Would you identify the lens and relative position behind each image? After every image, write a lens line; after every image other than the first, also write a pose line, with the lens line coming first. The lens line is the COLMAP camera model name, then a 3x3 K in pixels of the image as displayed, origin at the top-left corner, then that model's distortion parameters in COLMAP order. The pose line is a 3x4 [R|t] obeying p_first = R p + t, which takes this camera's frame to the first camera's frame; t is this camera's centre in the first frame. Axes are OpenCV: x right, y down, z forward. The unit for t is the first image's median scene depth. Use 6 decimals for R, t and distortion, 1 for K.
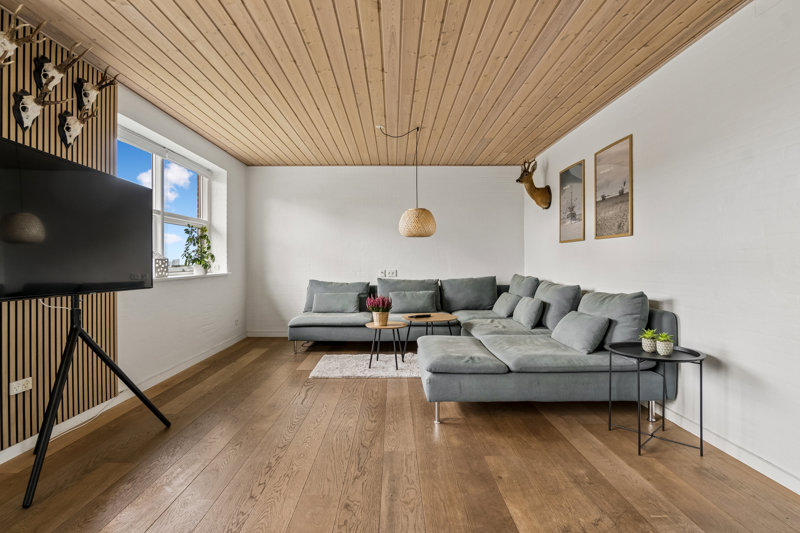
lens RADIAL K [[413.3, 0, 399.4], [0, 413.3, 264.3], [0, 0, 1]] dist [-0.000830, -0.000029]
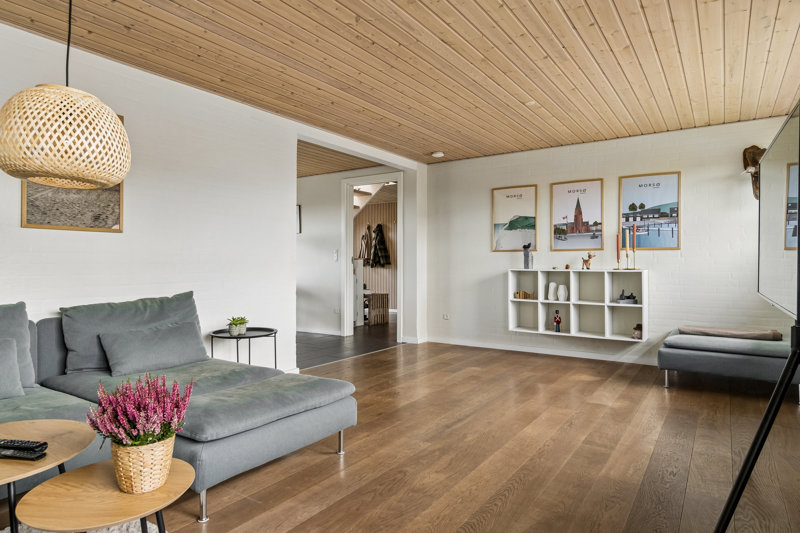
lens RADIAL K [[481.4, 0, 400.2], [0, 481.4, 264.9], [0, 0, 1]] dist [-0.000427, -0.000103]
pose [[-0.826721, 0.004178, 0.562596, -0.550127], [0.004005, 0.999991, -0.001541, 0.001688], [-0.562597, 0.000980, -0.826731, 1.710110]]
